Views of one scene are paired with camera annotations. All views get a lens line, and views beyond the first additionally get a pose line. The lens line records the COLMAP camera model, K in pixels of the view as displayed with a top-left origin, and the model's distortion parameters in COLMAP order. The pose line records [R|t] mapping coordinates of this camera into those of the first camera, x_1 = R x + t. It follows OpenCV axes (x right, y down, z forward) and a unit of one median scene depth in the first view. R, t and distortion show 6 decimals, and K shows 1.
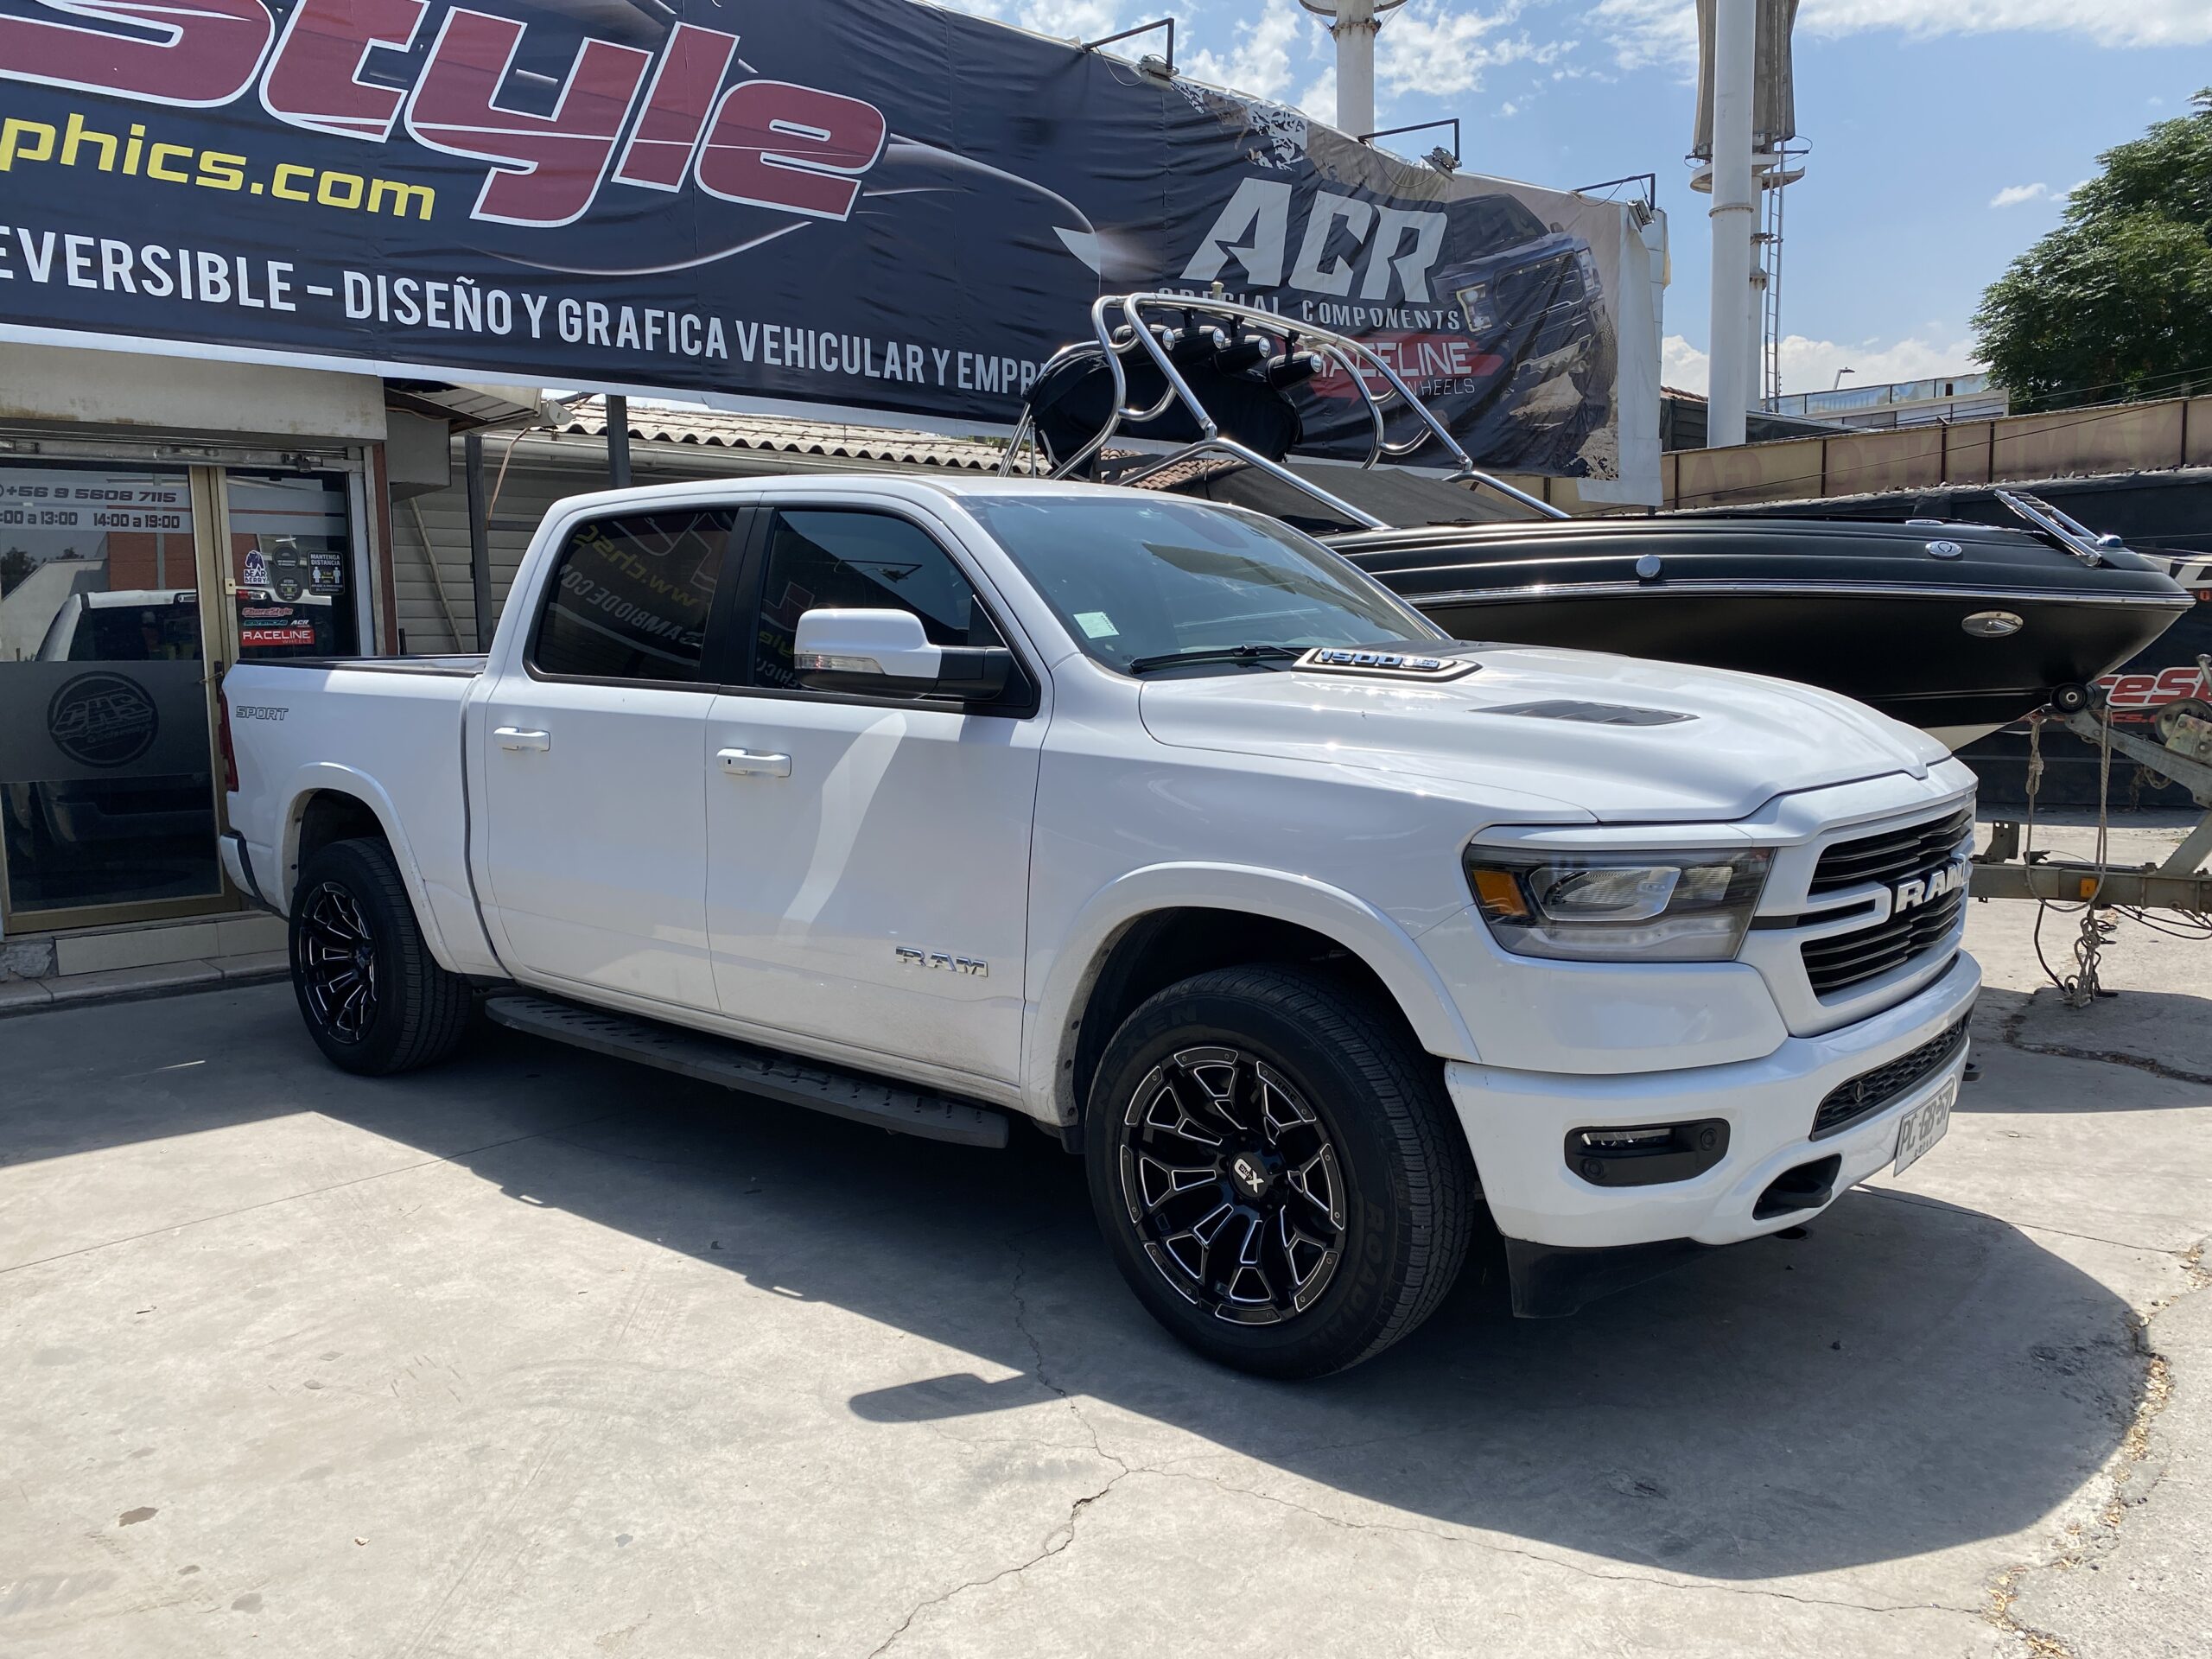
lens RADIAL K [[1678.8, 0, 1096.5], [0, 1678.8, 862.3], [0, 0, 1]] dist [-0.001374, -0.017319]
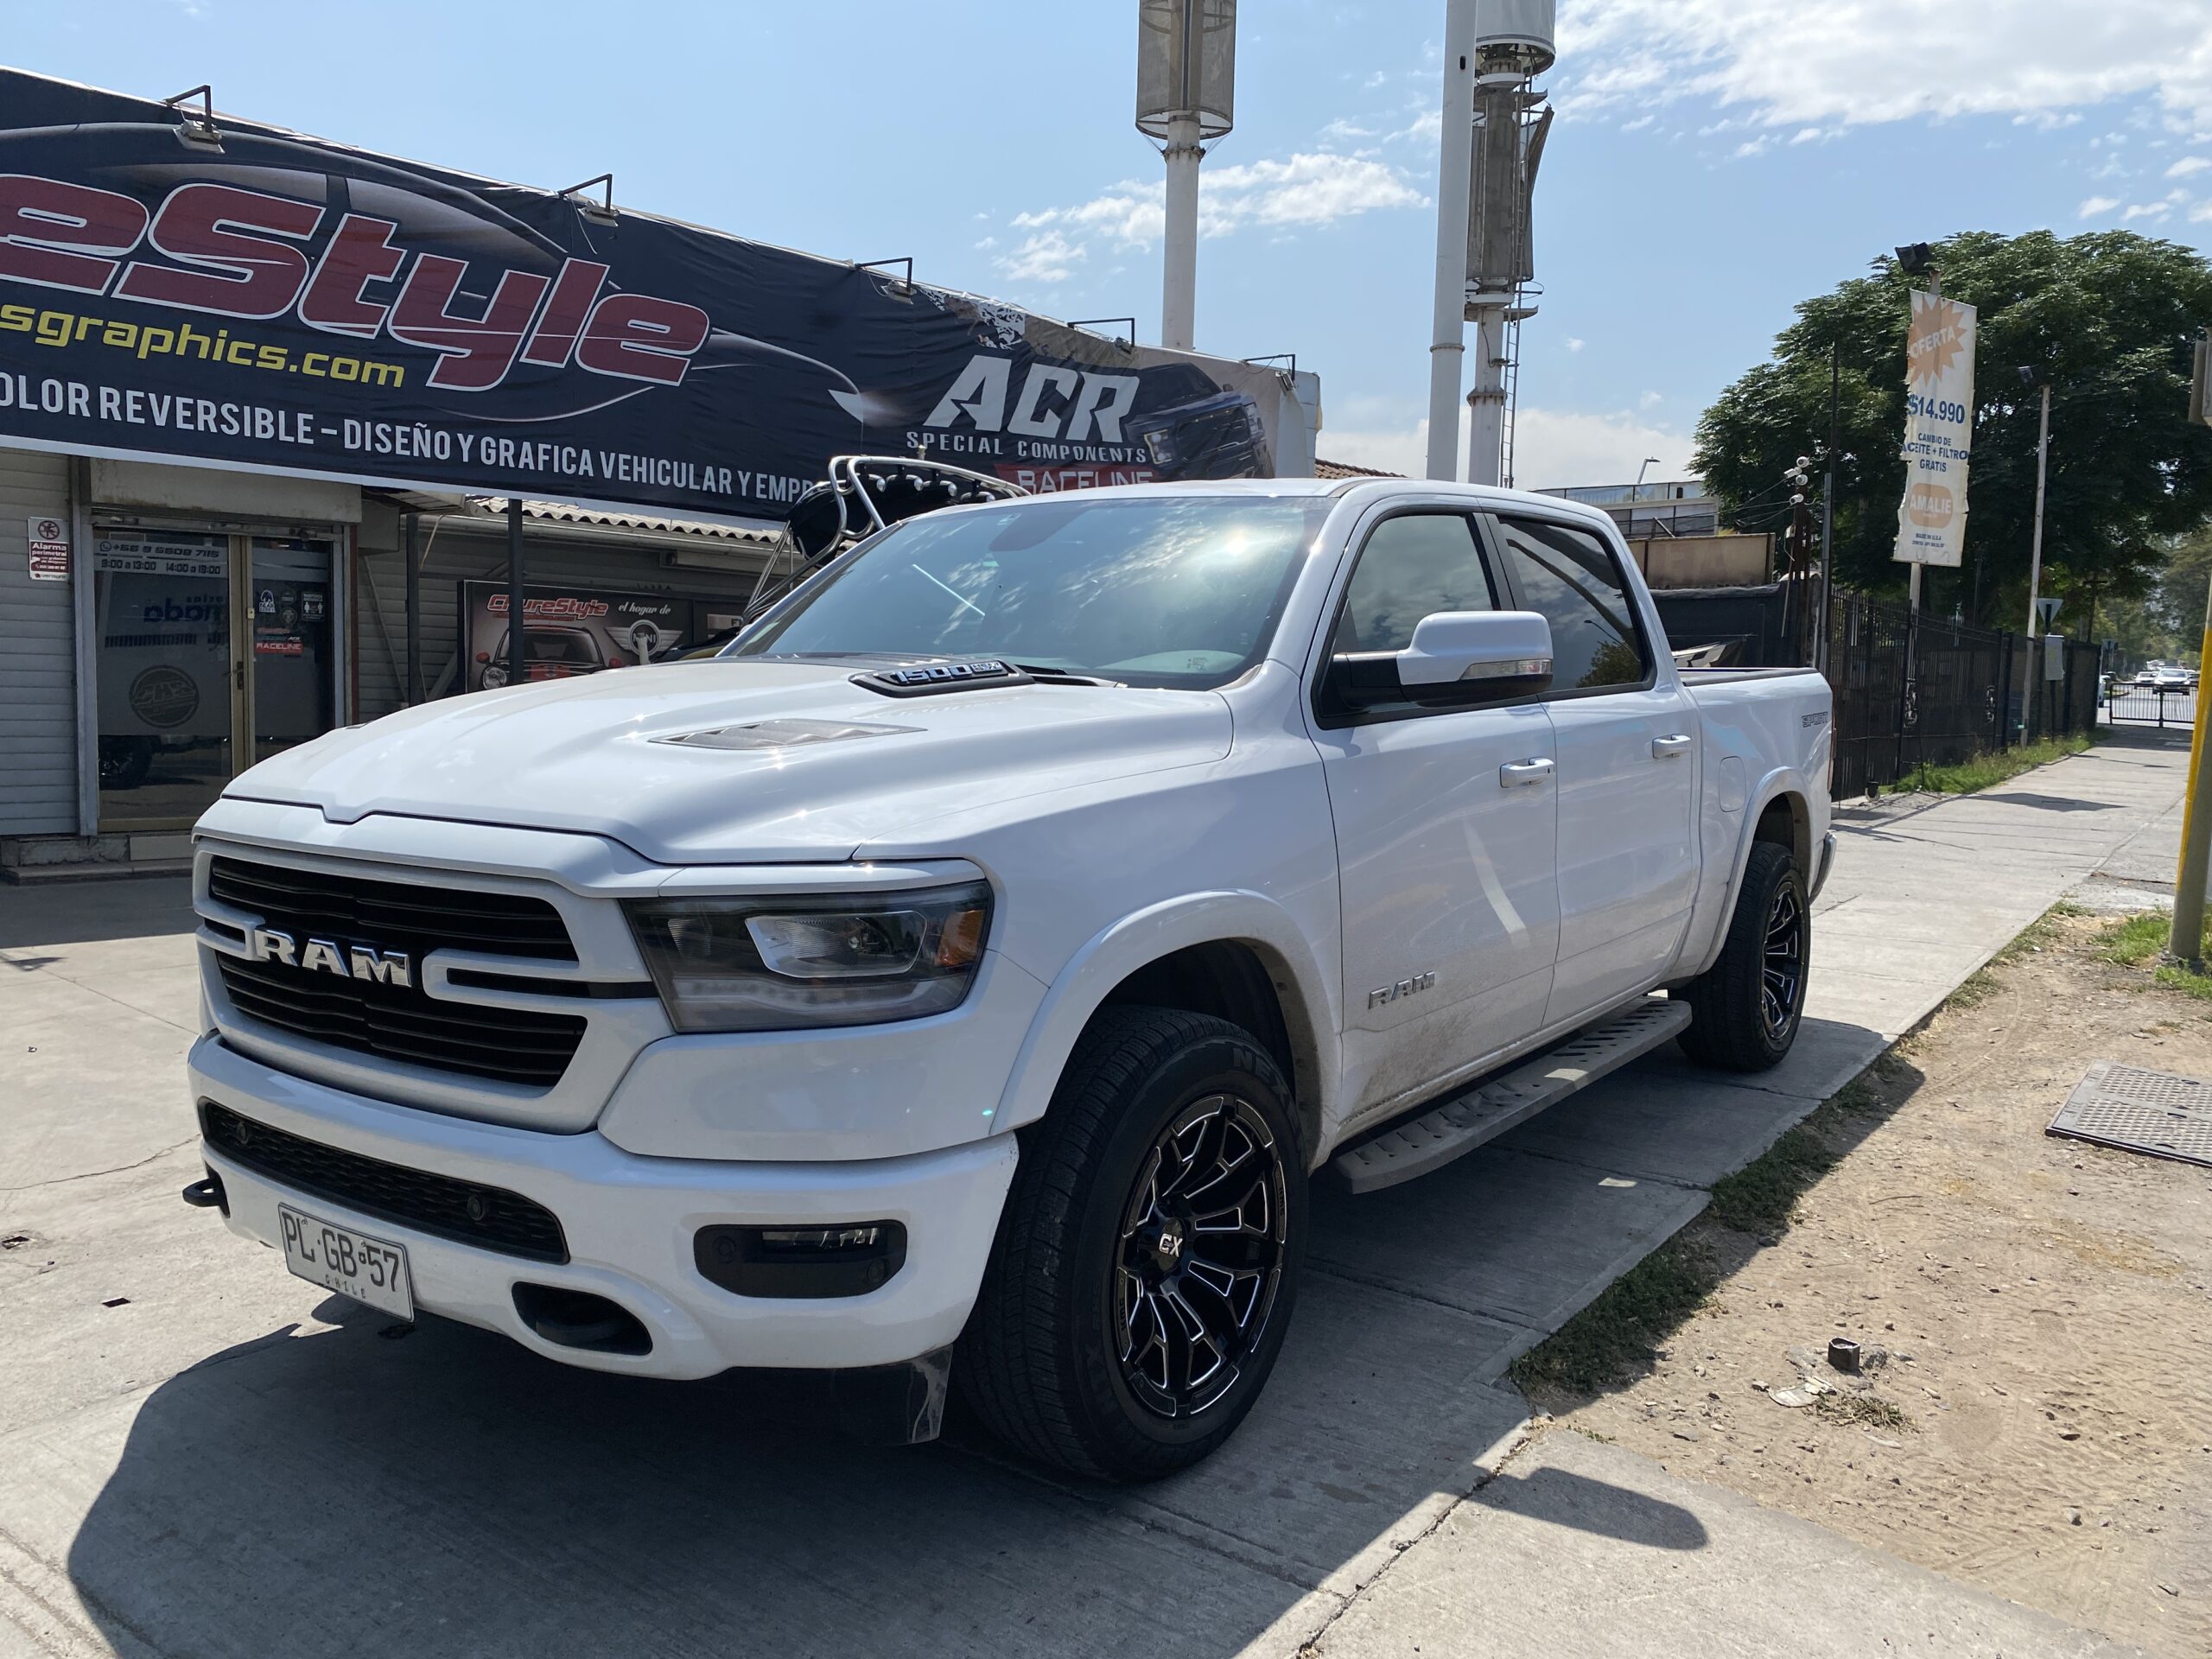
lens RADIAL K [[1678.8, 0, 1102.3], [0, 1678.8, 851.6], [0, 0, 1]] dist [-0.001374, -0.017319]
pose [[0.996633, 0.039129, 0.072049, 0.145861], [-0.037197, 0.998917, -0.027968, 0.062996], [-0.073065, 0.025193, 0.997009, -0.546355]]
